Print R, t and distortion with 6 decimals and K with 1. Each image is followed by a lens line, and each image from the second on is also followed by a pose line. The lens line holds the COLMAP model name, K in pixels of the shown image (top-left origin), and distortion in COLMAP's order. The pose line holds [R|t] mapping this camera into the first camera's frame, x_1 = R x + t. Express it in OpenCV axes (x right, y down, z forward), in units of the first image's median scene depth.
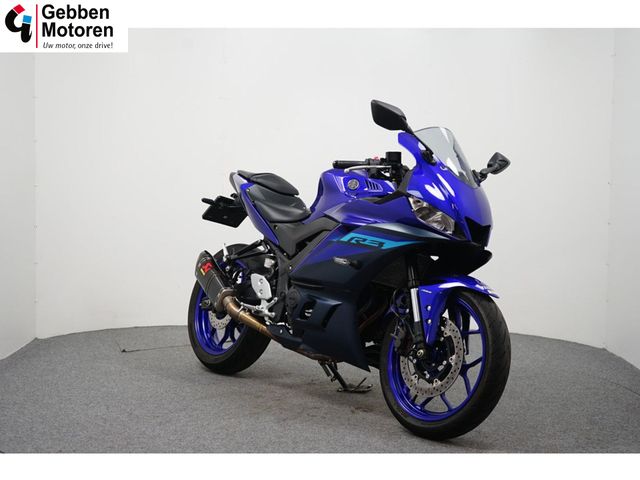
lens RADIAL K [[1027.1, 0, 320.0], [0, 1027.1, 240.0], [0, 0, 1]] dist [-0.009364, -0.006893]
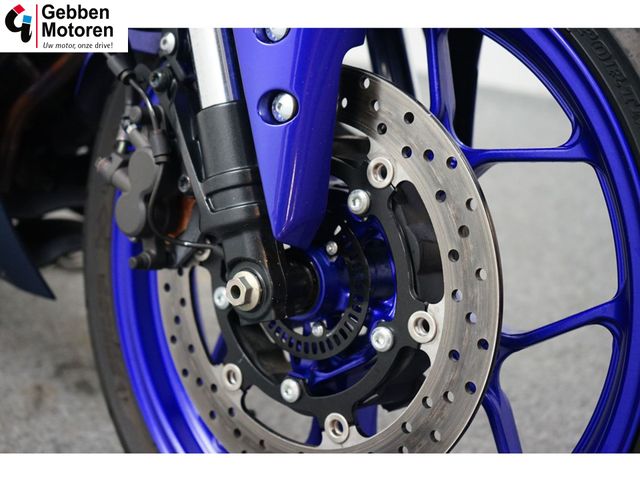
lens RADIAL K [[841.0, 0, 320.0], [0, 841.0, 240.0], [0, 0, 1]] dist [-0.008423, -0.005336]
pose [[0.986984, -0.081817, 0.138448, 0.089676], [0.032825, 0.945277, 0.324613, 0.054539], [-0.157431, -0.315844, 0.935659, 0.848307]]
